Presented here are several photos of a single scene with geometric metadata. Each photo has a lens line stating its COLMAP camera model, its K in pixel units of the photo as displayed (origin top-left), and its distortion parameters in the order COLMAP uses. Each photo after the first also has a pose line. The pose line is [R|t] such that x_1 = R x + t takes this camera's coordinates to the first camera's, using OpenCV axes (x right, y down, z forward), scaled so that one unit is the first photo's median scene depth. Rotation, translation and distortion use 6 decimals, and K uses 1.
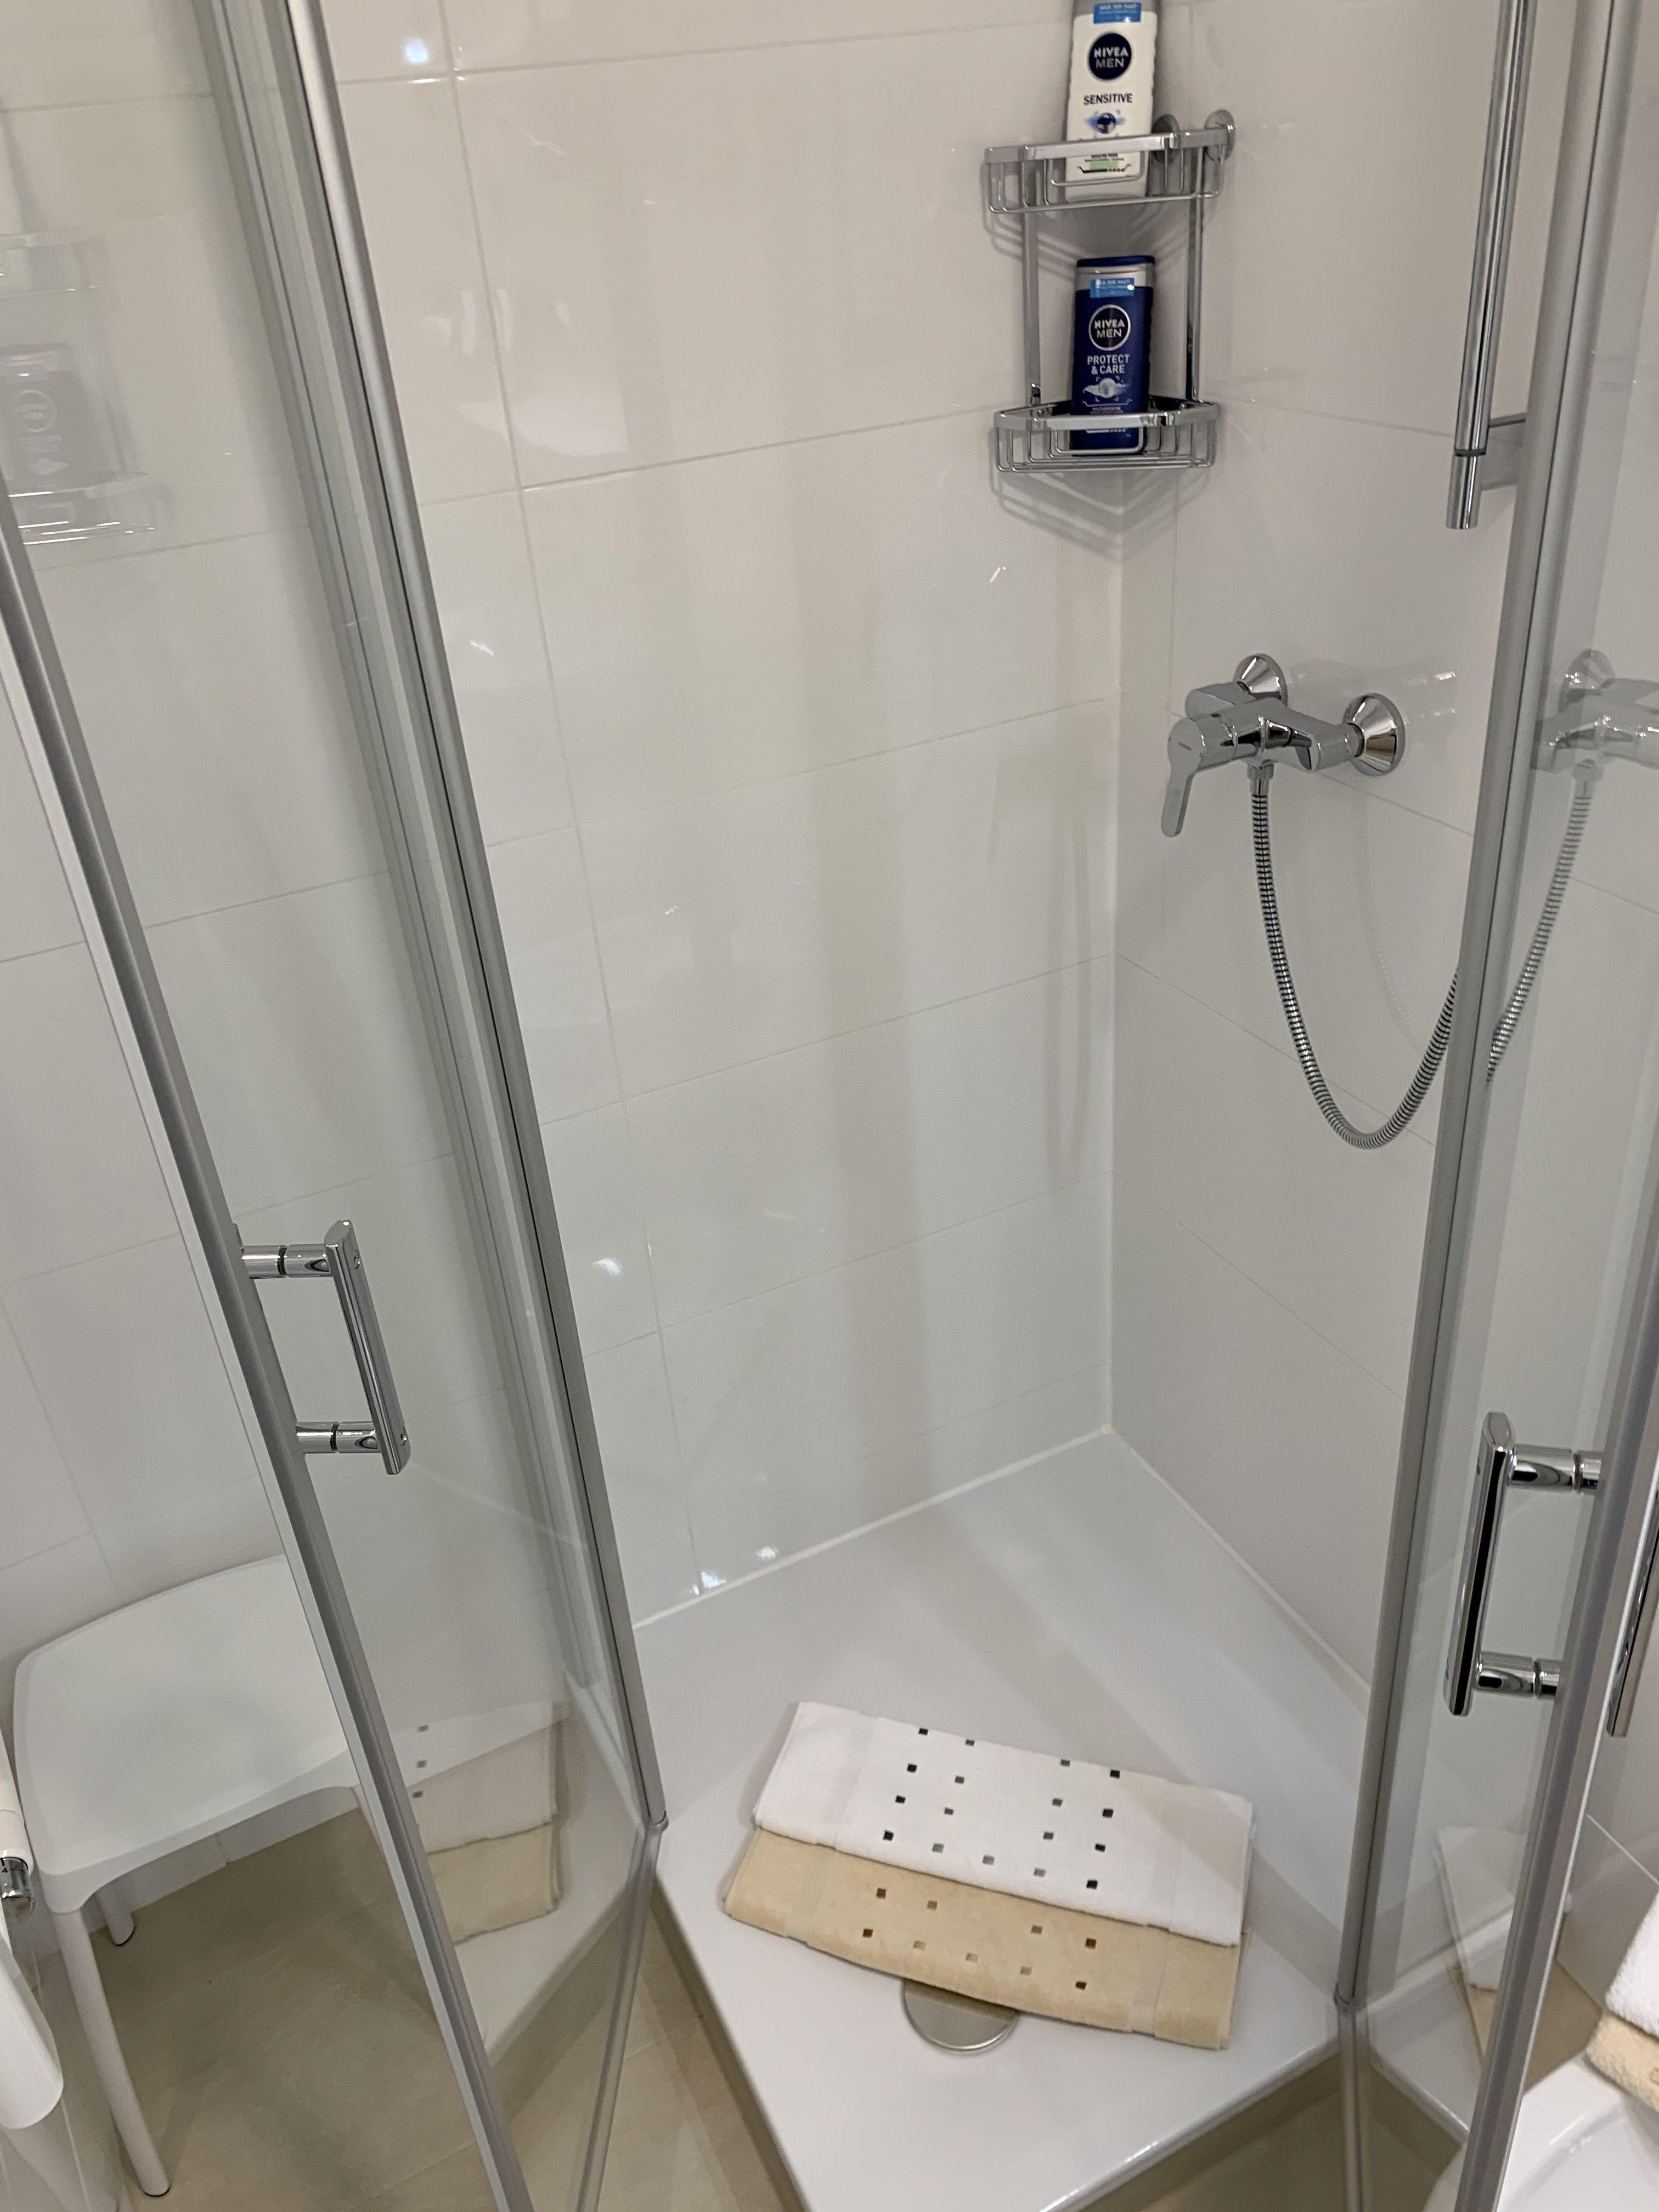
lens RADIAL K [[1698.3, 0, 837.4], [0, 1698.3, 1084.1], [0, 0, 1]] dist [0.026989, -0.024228]
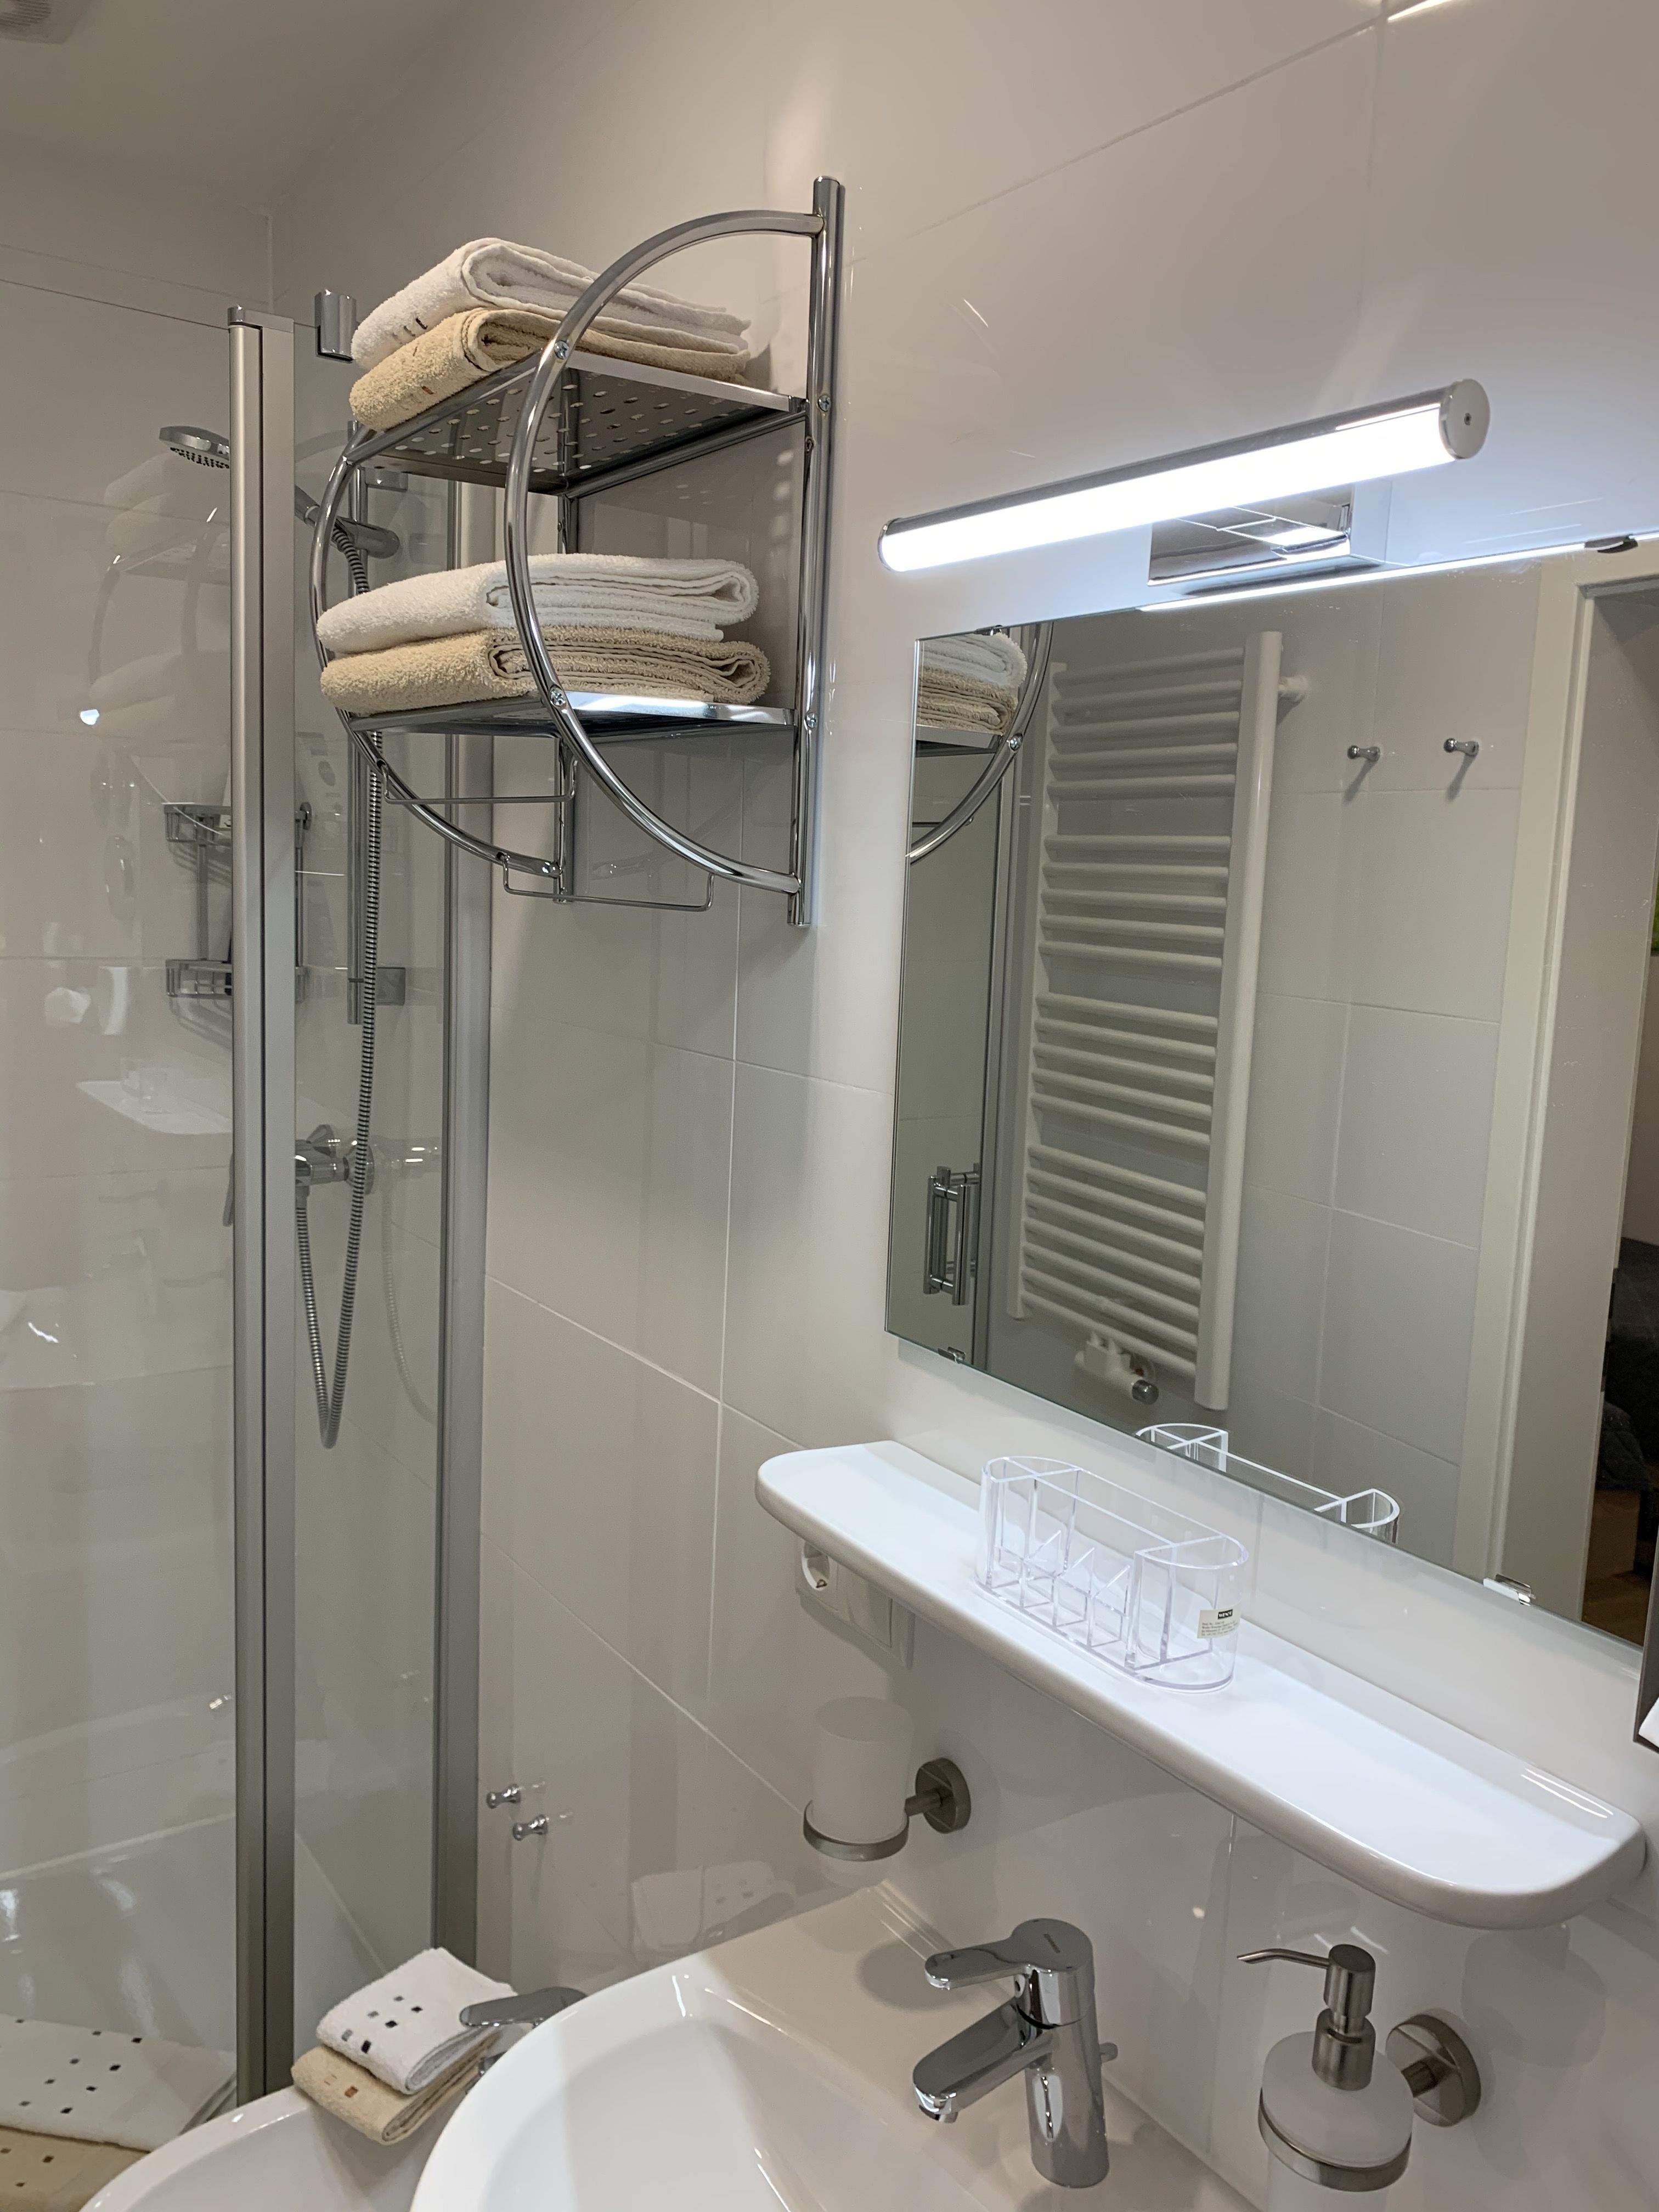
lens RADIAL K [[1698.3, 0, 861.2], [0, 1698.3, 1127.2], [0, 0, 1]] dist [0.026989, -0.024228]
pose [[0.980982, 0.097225, 0.167994, 0.438710], [-0.027974, 0.927286, -0.373307, 0.279931], [-0.192073, 0.361508, 0.912370, -0.428942]]
